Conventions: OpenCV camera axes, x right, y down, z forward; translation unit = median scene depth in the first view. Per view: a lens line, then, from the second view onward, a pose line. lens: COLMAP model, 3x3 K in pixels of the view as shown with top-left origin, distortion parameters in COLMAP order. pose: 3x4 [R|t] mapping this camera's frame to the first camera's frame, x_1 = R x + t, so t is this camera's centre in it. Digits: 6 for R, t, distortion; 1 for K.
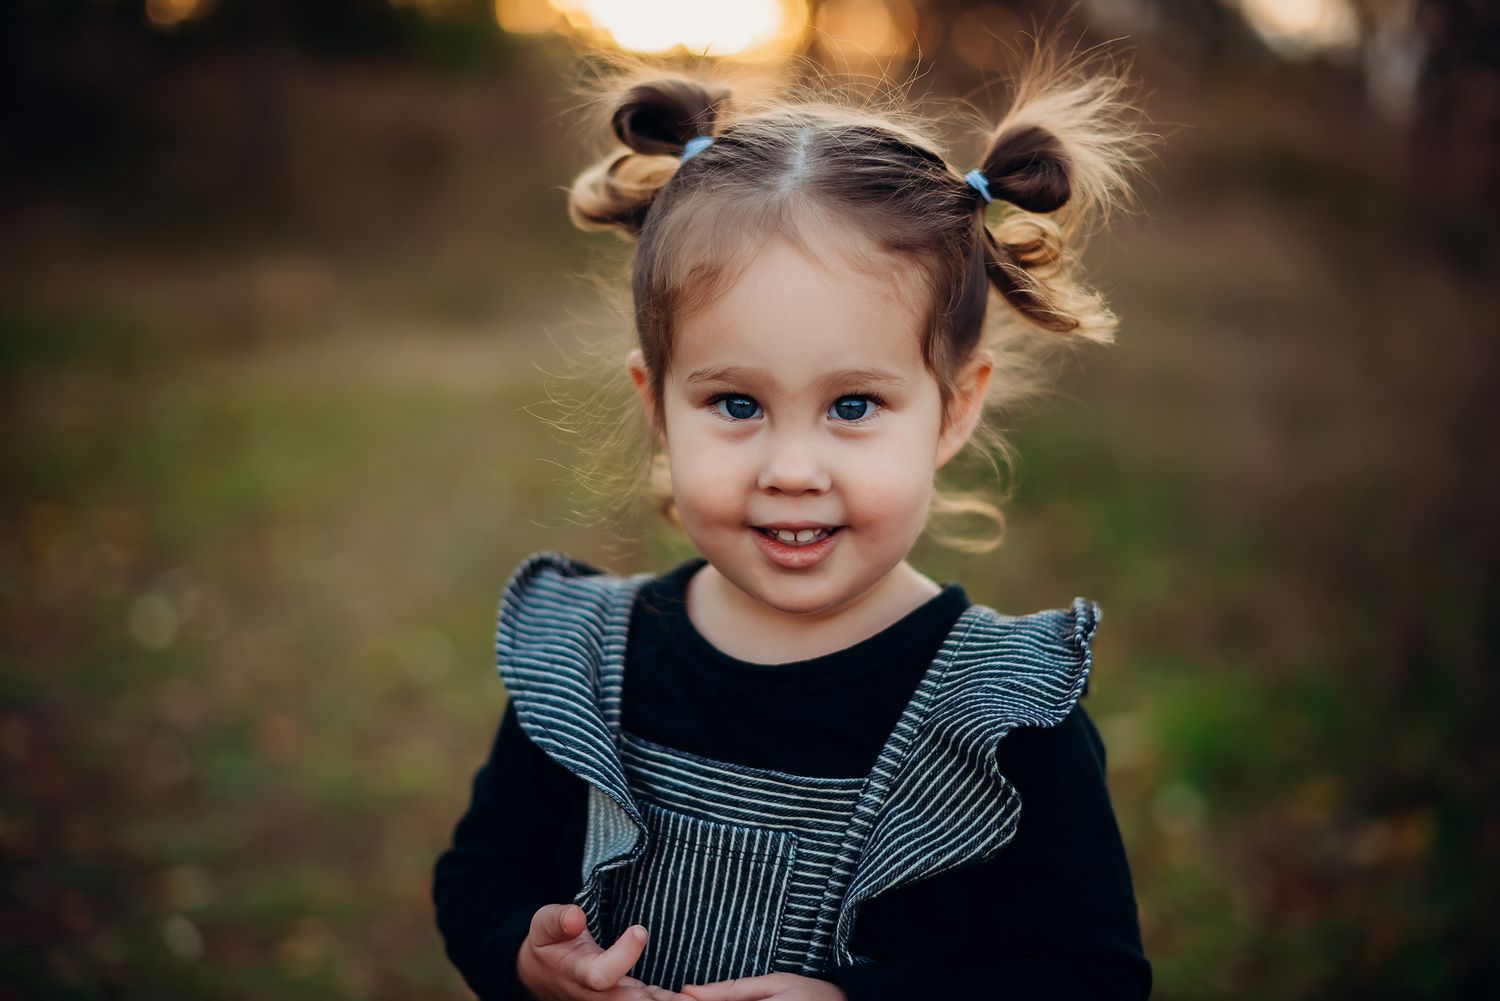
lens RADIAL K [[2191.5, 0, 748.7], [0, 2191.5, 498.8], [0, 0, 1]] dist [0.018641, 0.000000]
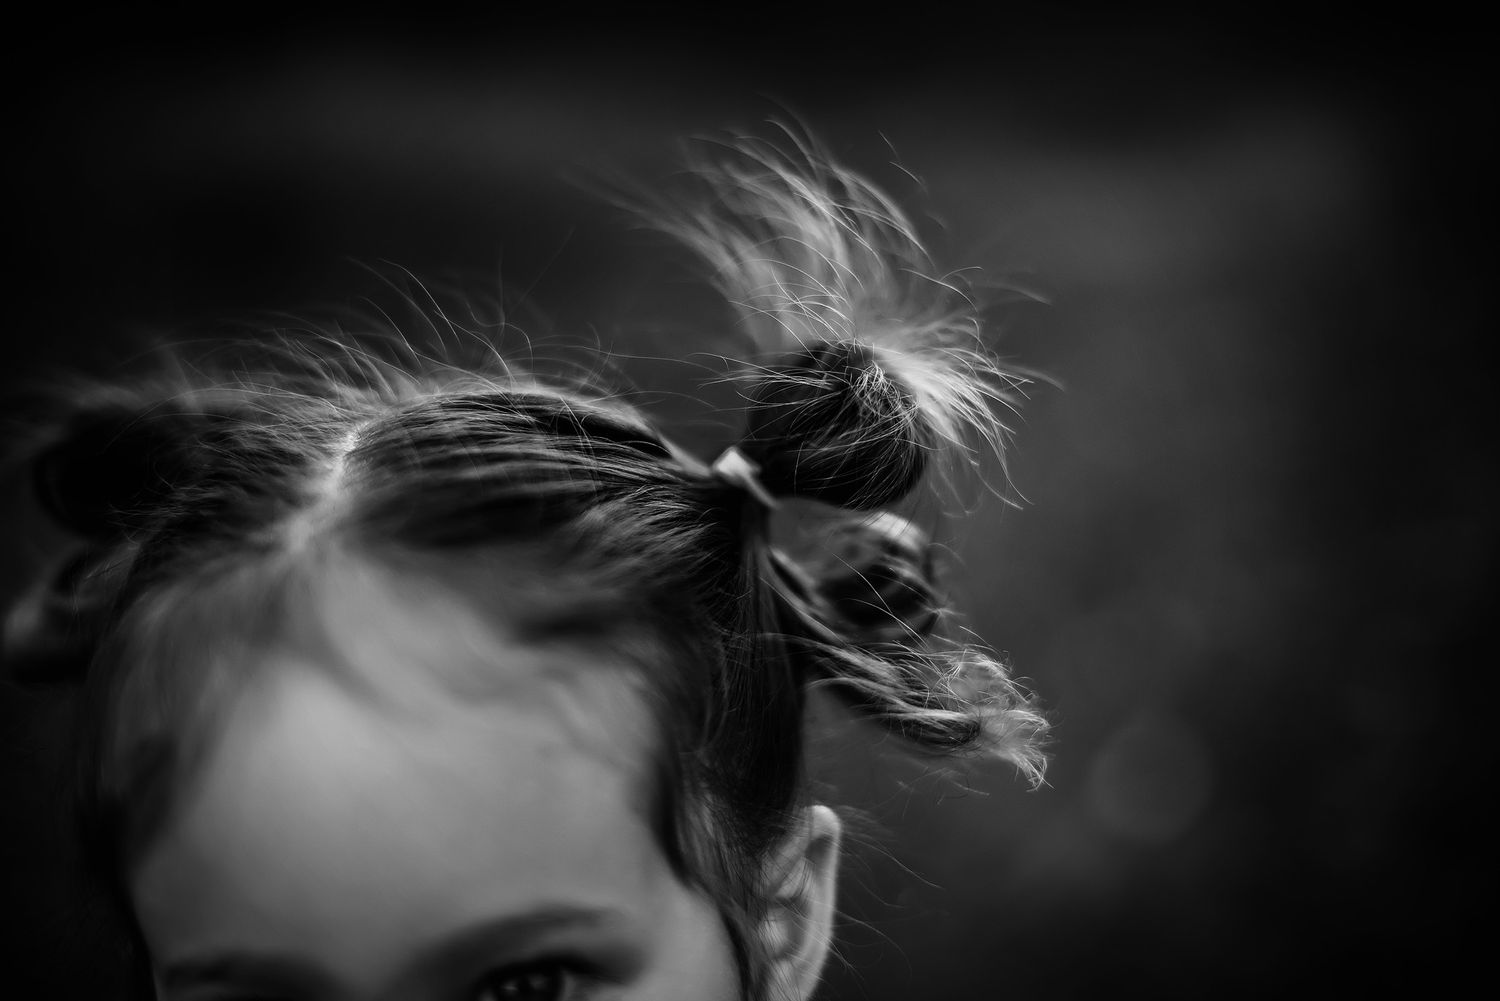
lens RADIAL K [[2191.5, 0, 751.1], [0, 2191.5, 499.2], [0, 0, 1]] dist [0.018641, 0.000000]
pose [[0.986038, -0.166005, 0.013124, 0.104562], [0.165667, 0.969944, -0.178220, -0.052351], [0.016856, 0.177906, 0.983903, 0.540410]]
